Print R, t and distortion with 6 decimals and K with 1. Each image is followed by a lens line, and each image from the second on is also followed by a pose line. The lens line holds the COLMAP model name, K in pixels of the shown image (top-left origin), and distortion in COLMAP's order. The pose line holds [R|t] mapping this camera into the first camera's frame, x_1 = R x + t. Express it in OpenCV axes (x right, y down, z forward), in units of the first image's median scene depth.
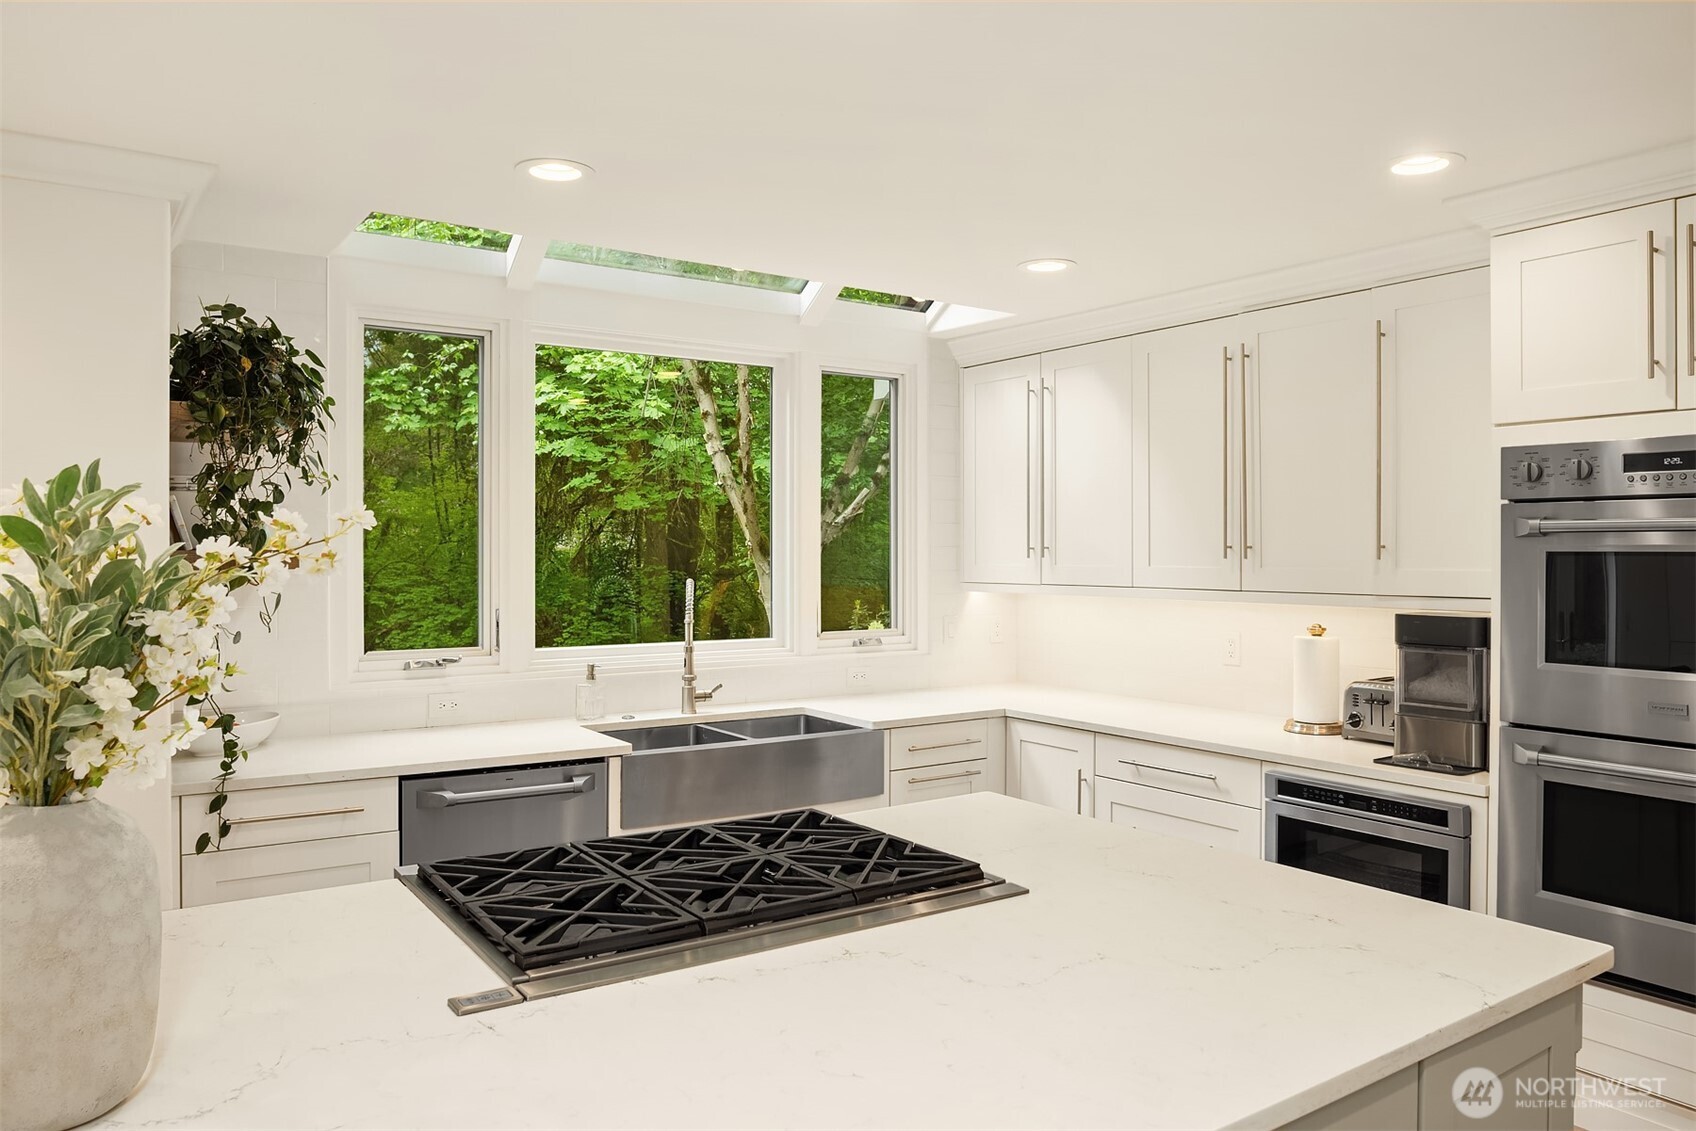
lens RADIAL K [[1185.1, 0, 848.0], [0, 1185.1, 565.5], [0, 0, 1]] dist [-0.002295, -0.098937]
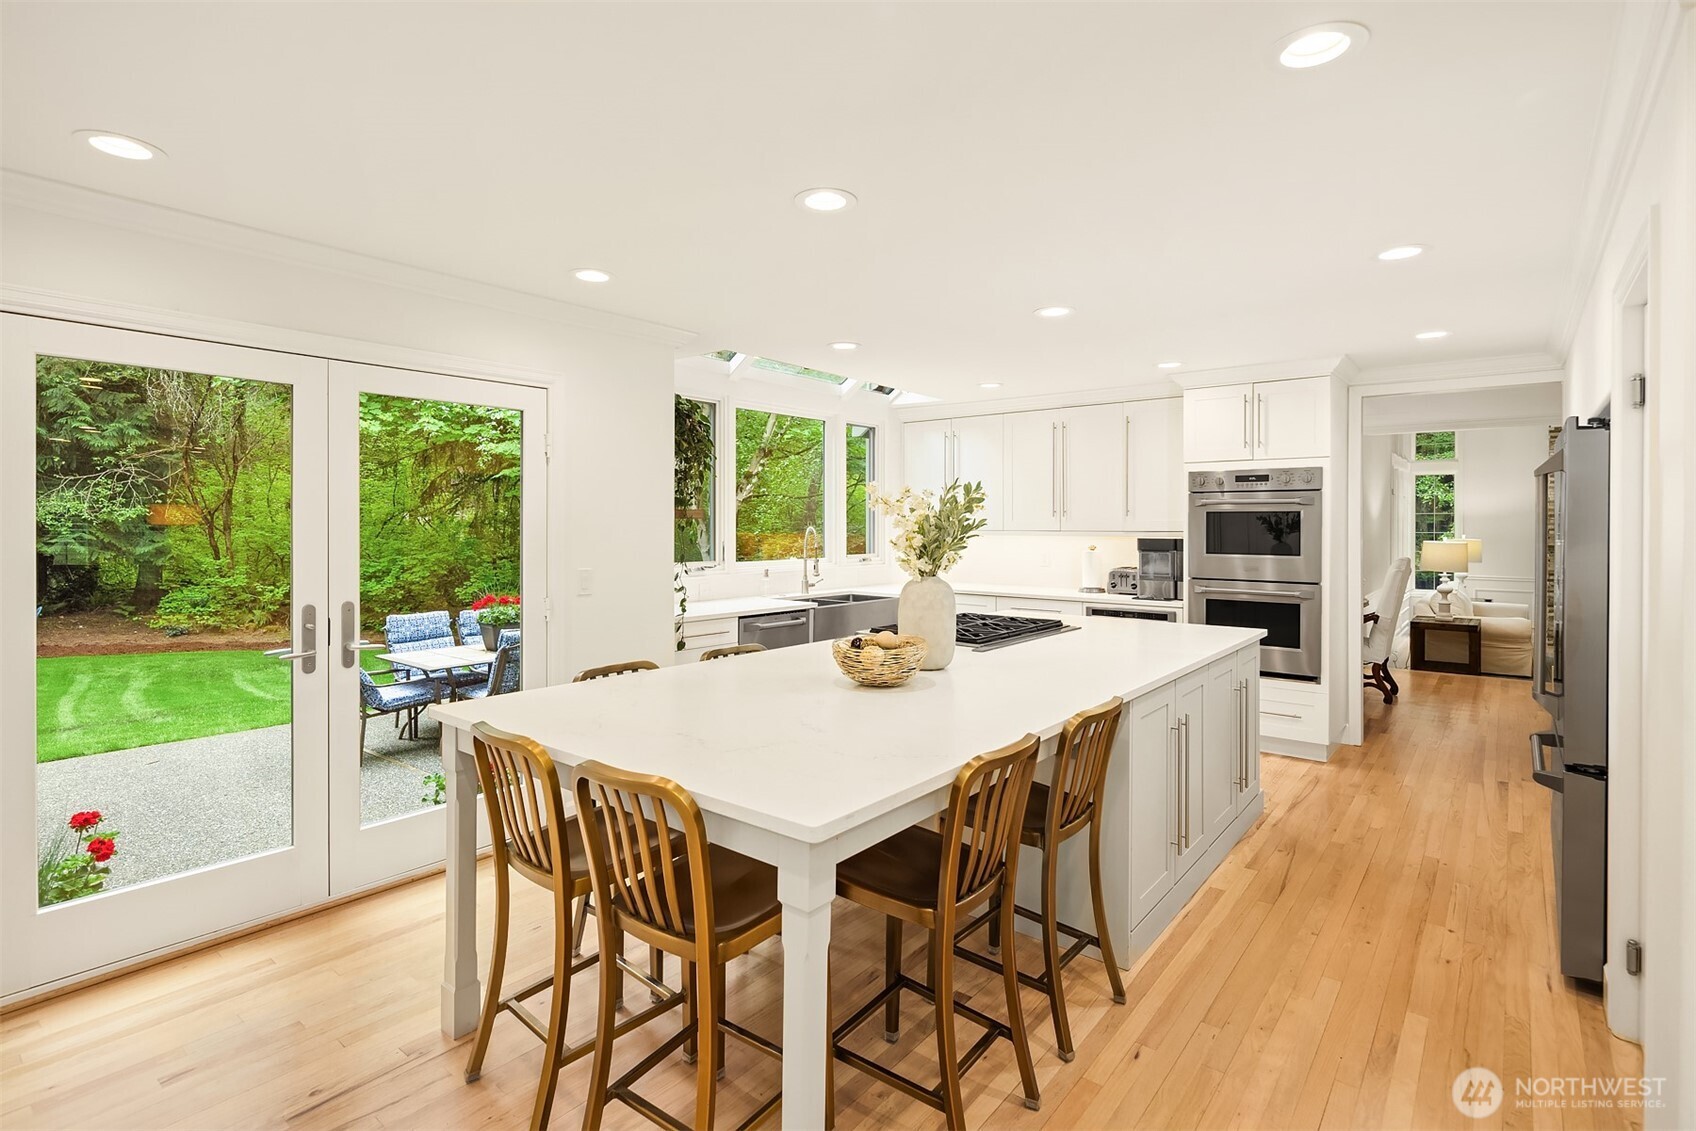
lens RADIAL K [[829.2, 0, 845.4], [0, 829.2, 533.7], [0, 0, 1]] dist [0.000132, -0.000029]
pose [[0.959751, -0.003099, 0.280836, -0.545153], [0.002815, 0.999995, 0.001416, 0.025132], [-0.280839, -0.000568, 0.959755, -0.433803]]
